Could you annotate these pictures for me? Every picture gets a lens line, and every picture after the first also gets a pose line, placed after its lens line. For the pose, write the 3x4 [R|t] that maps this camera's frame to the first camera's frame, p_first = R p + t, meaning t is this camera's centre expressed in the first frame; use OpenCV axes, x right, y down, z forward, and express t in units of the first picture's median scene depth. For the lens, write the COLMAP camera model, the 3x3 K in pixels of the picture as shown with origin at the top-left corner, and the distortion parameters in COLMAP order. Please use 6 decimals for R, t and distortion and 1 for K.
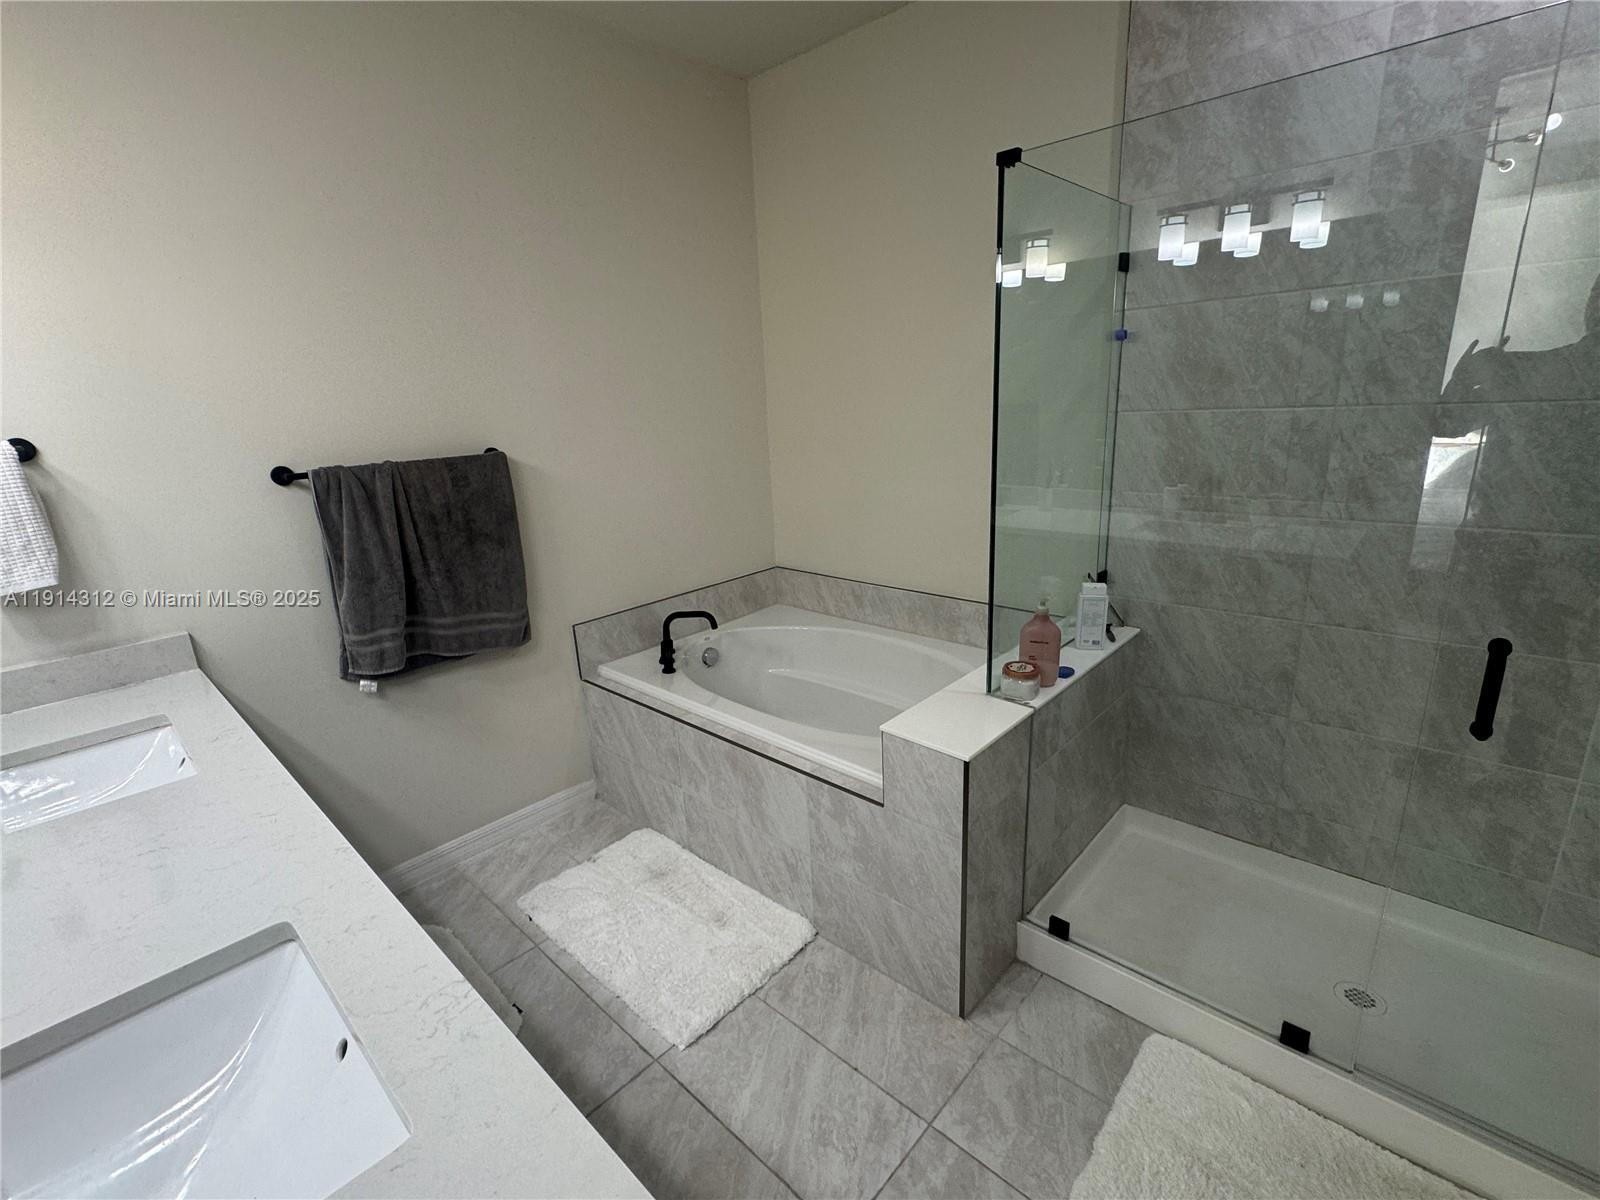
lens RADIAL K [[725.0, 0, 799.4], [0, 725.0, 602.9], [0, 0, 1]] dist [-0.004378, 0.000359]
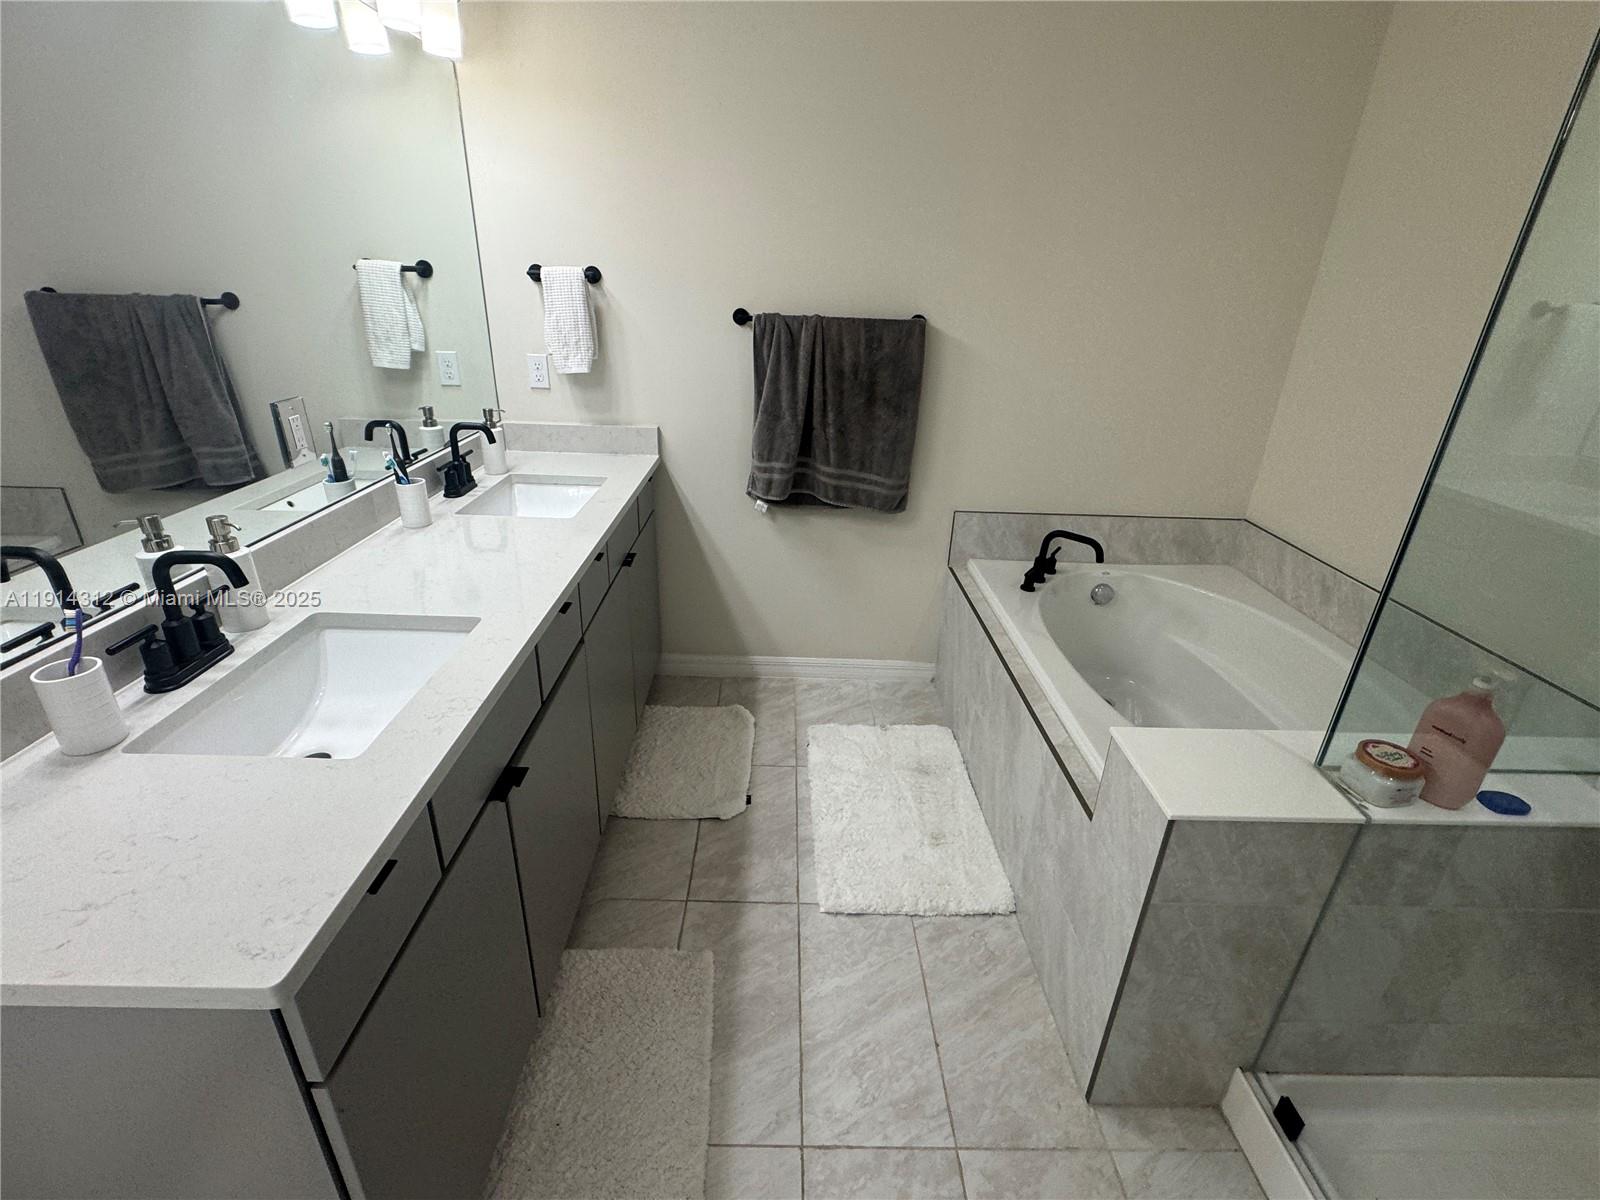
lens RADIAL K [[725.0, 0, 794.1], [0, 725.0, 601.6], [0, 0, 1]] dist [-0.004378, 0.000359]
pose [[0.683678, 0.360756, -0.634381, 0.264066], [-0.266597, 0.932656, 0.243063, -0.044776], [0.679345, 0.002947, 0.733813, 0.157372]]
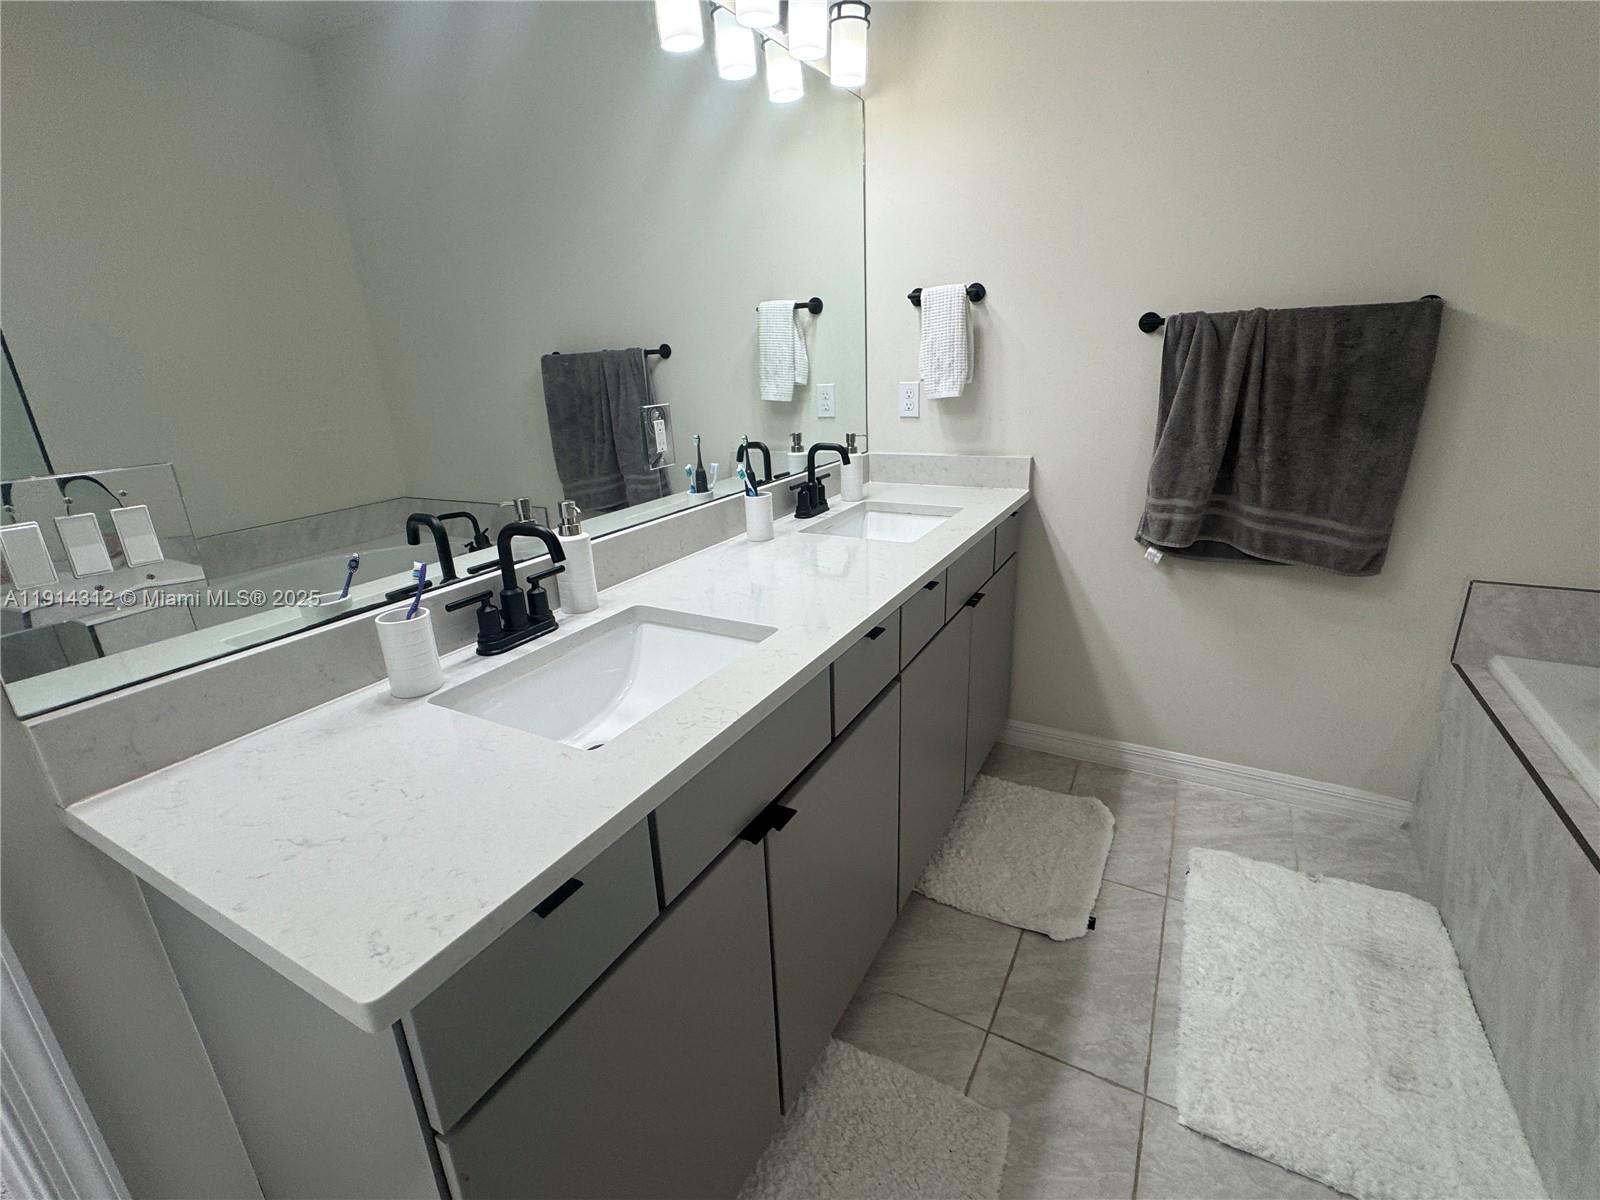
lens RADIAL K [[725.0, 0, 790.7], [0, 725.0, 600.4], [0, 0, 1]] dist [-0.004378, 0.000359]
pose [[0.235563, 0.345081, -0.908531, 0.187365], [-0.241902, 0.926236, 0.289085, 0.009121], [0.941272, 0.151677, 0.301663, 0.269192]]
